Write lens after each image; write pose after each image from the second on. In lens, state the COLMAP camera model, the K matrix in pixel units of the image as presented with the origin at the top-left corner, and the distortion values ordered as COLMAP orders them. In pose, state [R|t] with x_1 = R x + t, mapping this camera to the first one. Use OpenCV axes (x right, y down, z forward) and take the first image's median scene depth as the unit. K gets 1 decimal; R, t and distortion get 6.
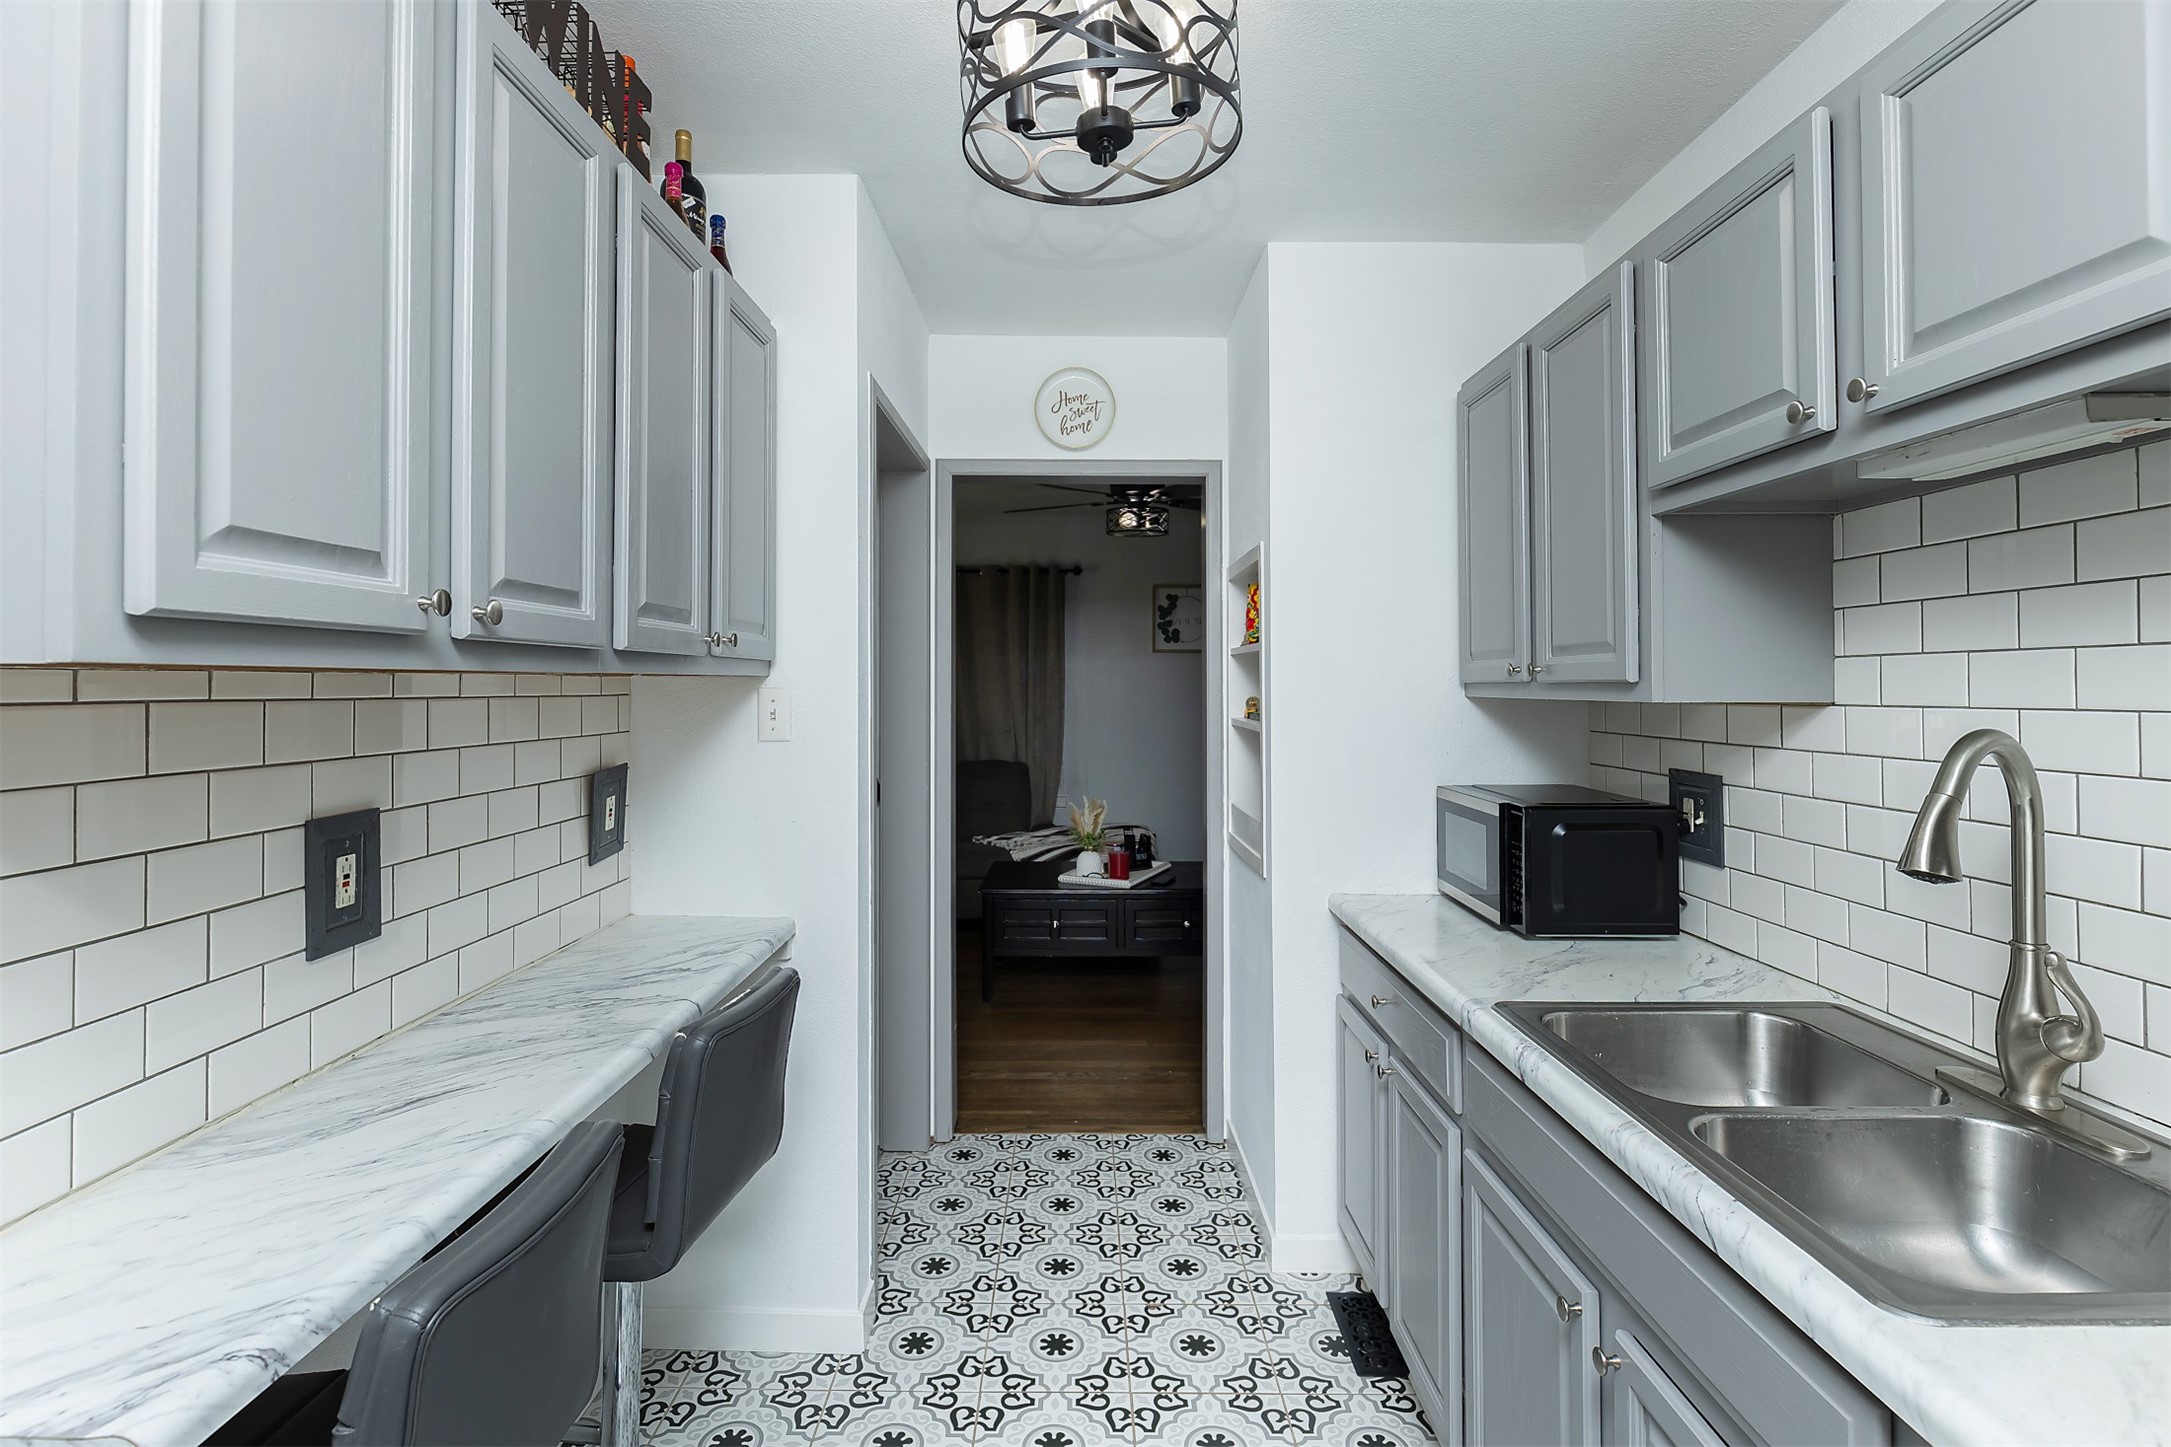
lens RADIAL K [[1031.4, 0, 1084.2], [0, 1031.4, 672.3], [0, 0, 1]] dist [-0.000280, -0.000638]
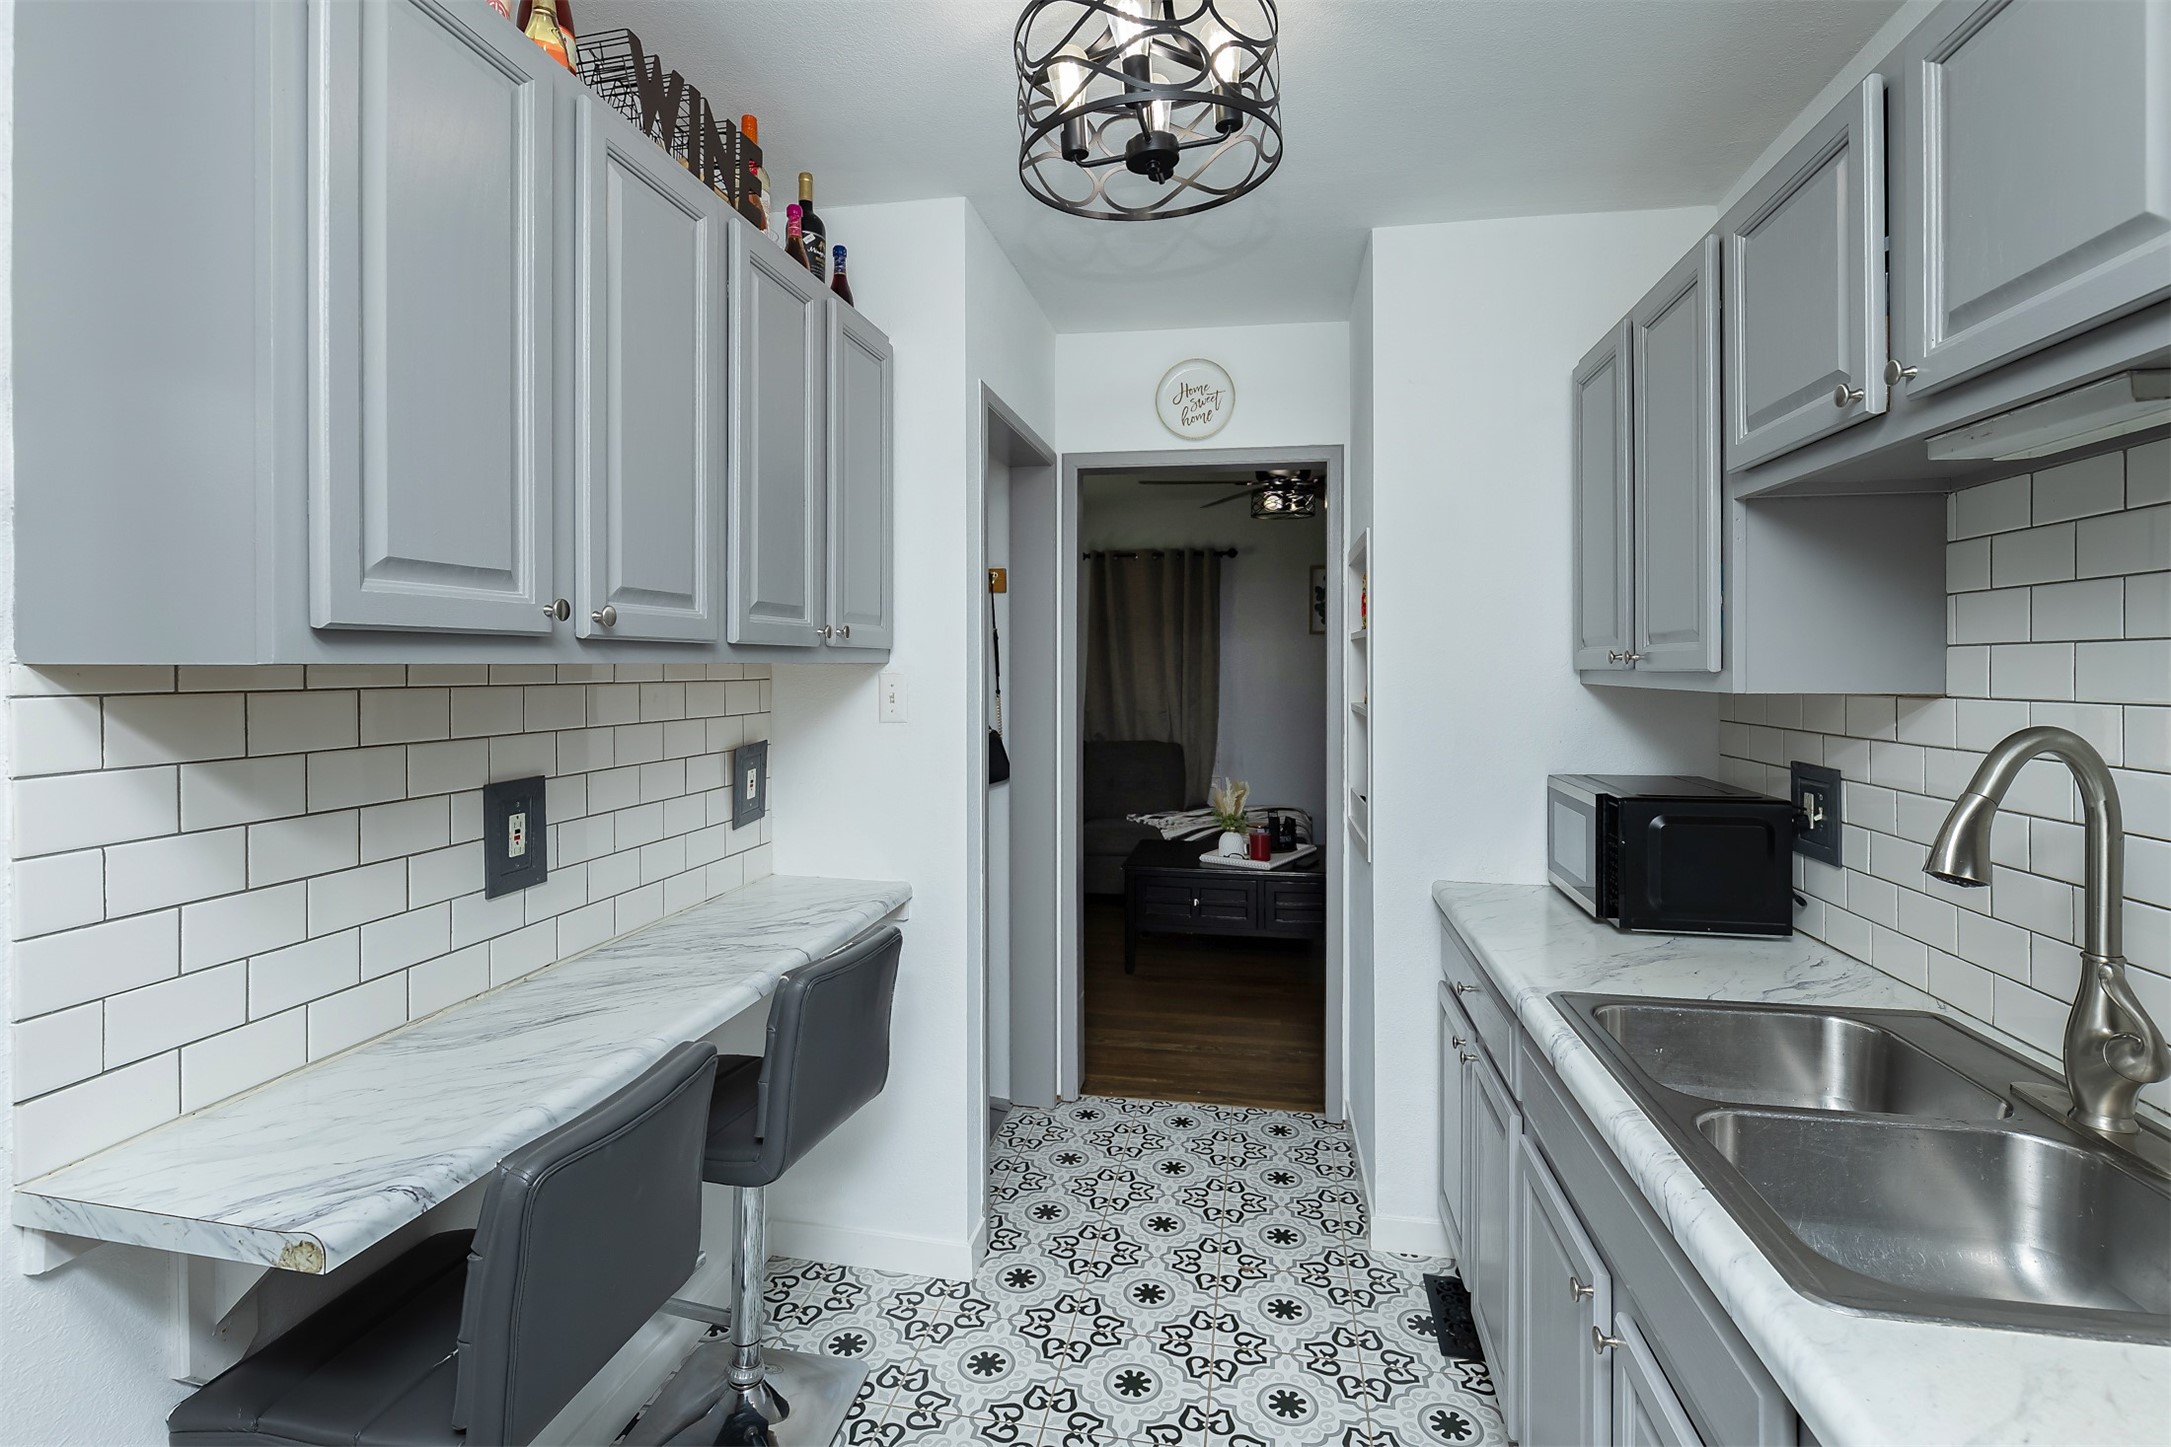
lens RADIAL K [[1033.0, 0, 1087.0], [0, 1033.0, 668.4], [0, 0, 1]] dist [-0.000344, 0.000227]
pose [[0.984350, 0.001907, -0.176212, 0.106990], [0.000920, 0.999872, 0.015960, -0.008608], [0.176220, -0.015872, 0.984223, -0.051235]]
